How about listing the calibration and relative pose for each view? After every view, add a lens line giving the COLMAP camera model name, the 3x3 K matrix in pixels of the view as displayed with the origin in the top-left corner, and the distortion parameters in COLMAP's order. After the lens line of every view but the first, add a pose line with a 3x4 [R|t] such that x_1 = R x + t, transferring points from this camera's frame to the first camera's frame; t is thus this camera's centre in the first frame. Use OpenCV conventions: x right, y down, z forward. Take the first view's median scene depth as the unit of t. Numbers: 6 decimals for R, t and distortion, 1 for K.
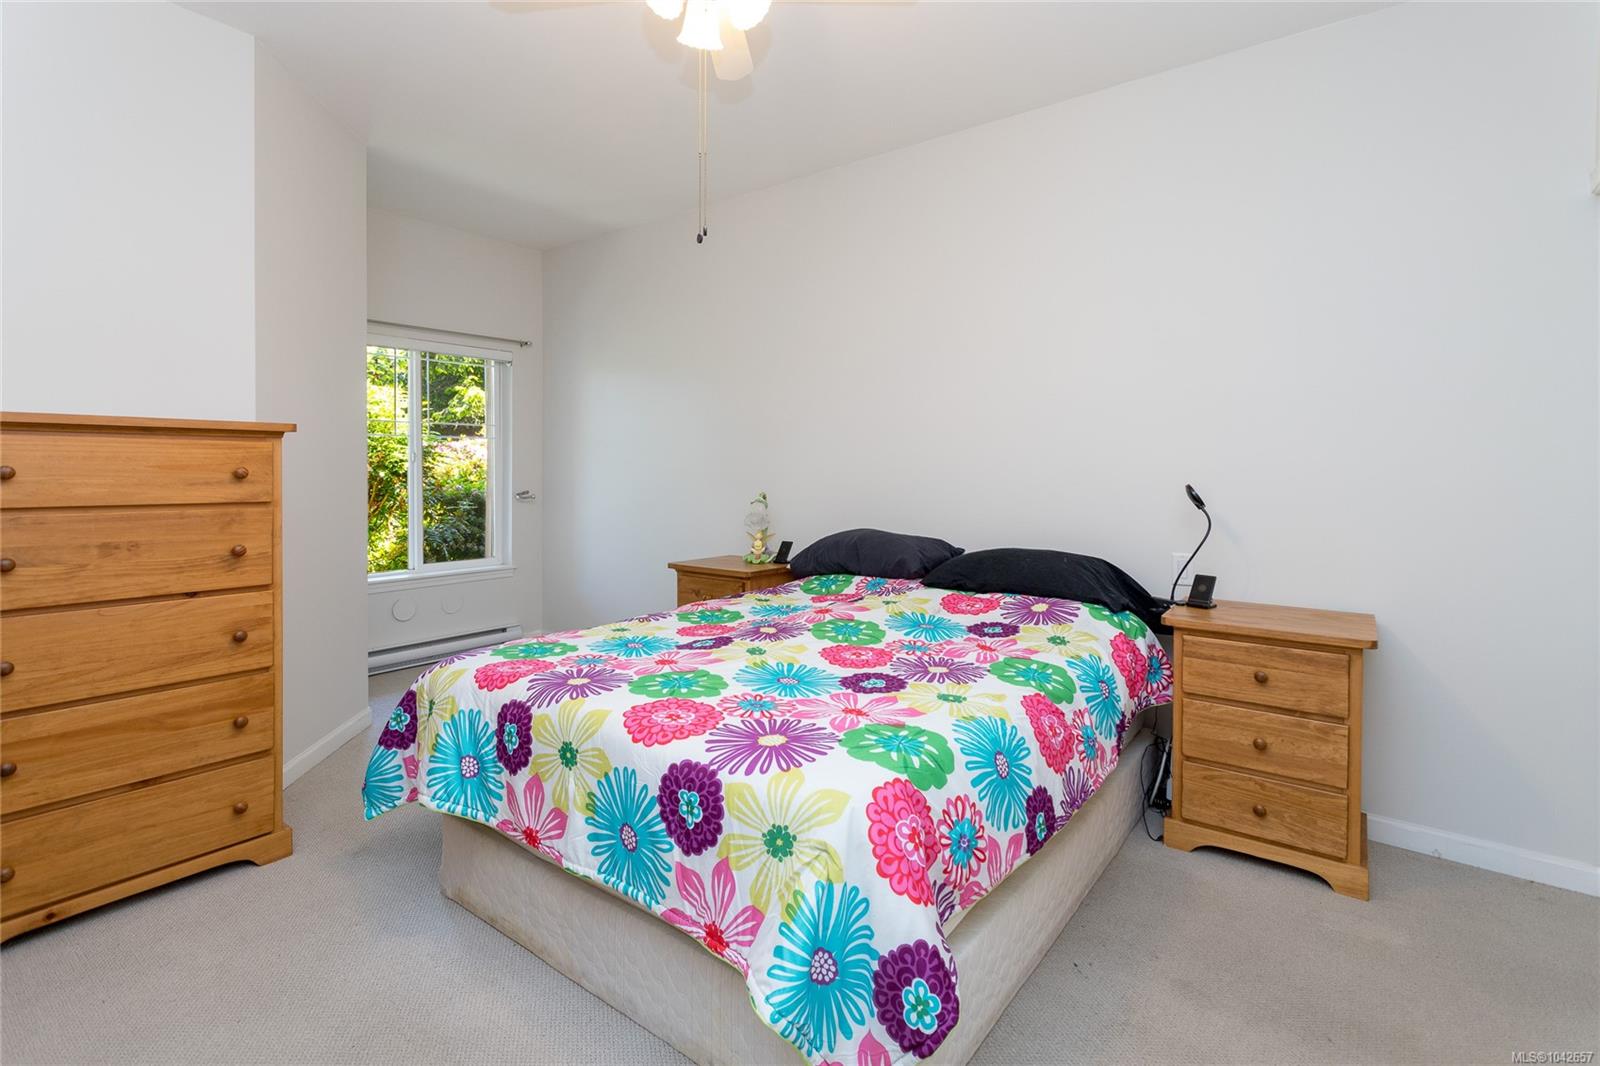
lens RADIAL K [[753.4, 0, 801.1], [0, 753.4, 467.0], [0, 0, 1]] dist [0.001170, -0.000063]
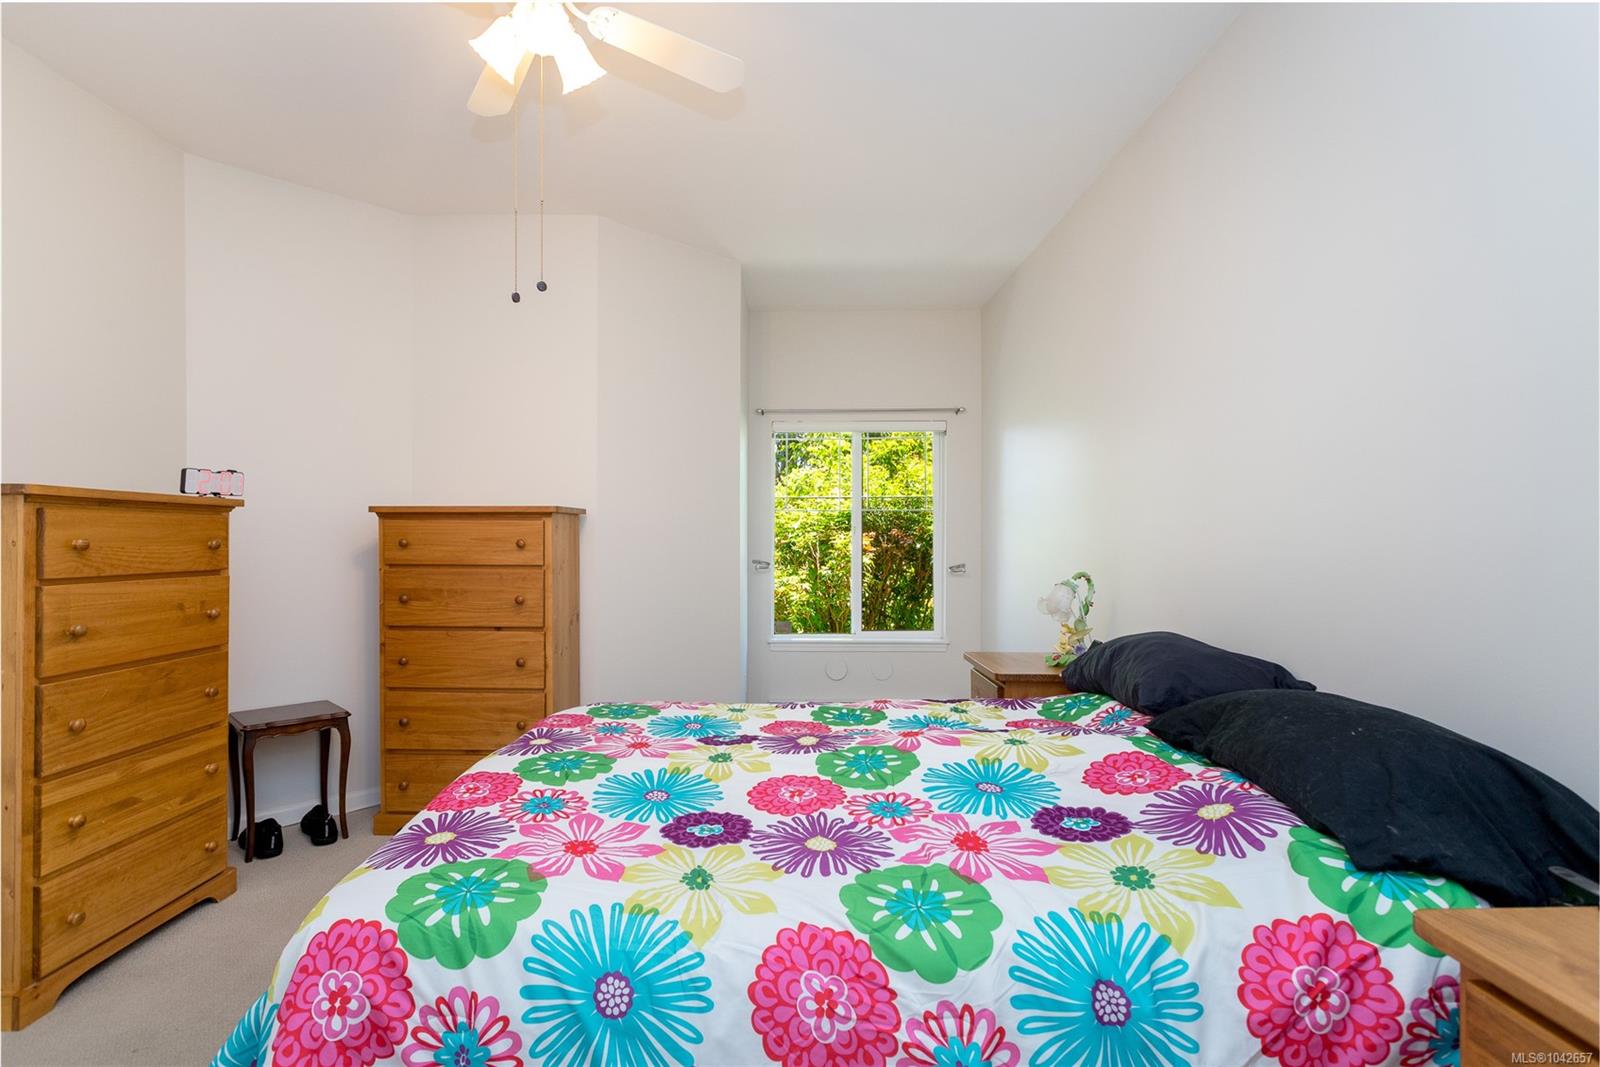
lens RADIAL K [[776.6, 0, 800.0], [0, 776.6, 533.5], [0, 0, 1]] dist [0.001583, 0.000167]
pose [[0.597916, -0.010901, -0.801485, 0.692539], [0.003275, 0.999932, -0.011157, 0.007288], [0.801552, 0.004046, 0.597911, 0.563623]]
